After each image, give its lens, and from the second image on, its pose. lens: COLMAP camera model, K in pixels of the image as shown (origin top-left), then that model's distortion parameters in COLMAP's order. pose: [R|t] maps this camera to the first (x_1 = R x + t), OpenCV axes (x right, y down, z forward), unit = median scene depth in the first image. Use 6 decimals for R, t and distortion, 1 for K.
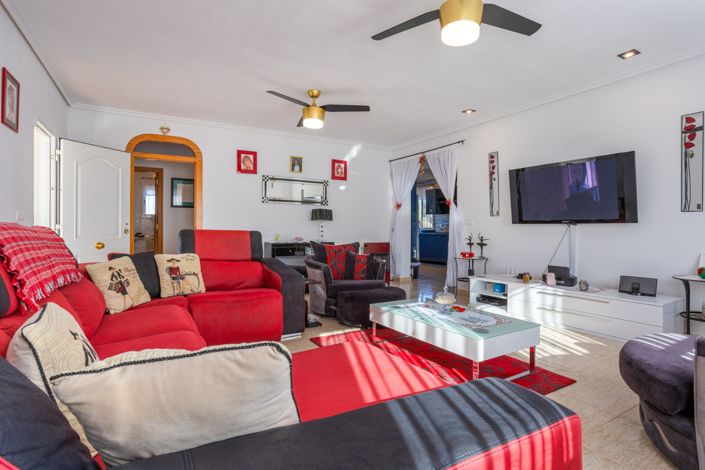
lens RADIAL K [[354.5, 0, 358.6], [0, 354.5, 236.1], [0, 0, 1]] dist [-0.036135, 0.019301]
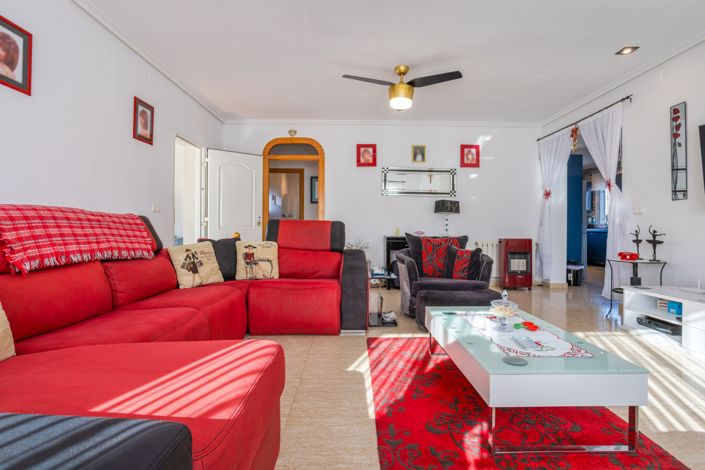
lens RADIAL K [[354.5, 0, 346.9], [0, 354.5, 235.2], [0, 0, 1]] dist [-0.036135, 0.019301]
pose [[0.868584, 0.014189, -0.495338, 0.169926], [-0.012140, 0.999899, 0.007355, 0.012914], [0.495393, -0.000375, 0.868669, 0.117224]]
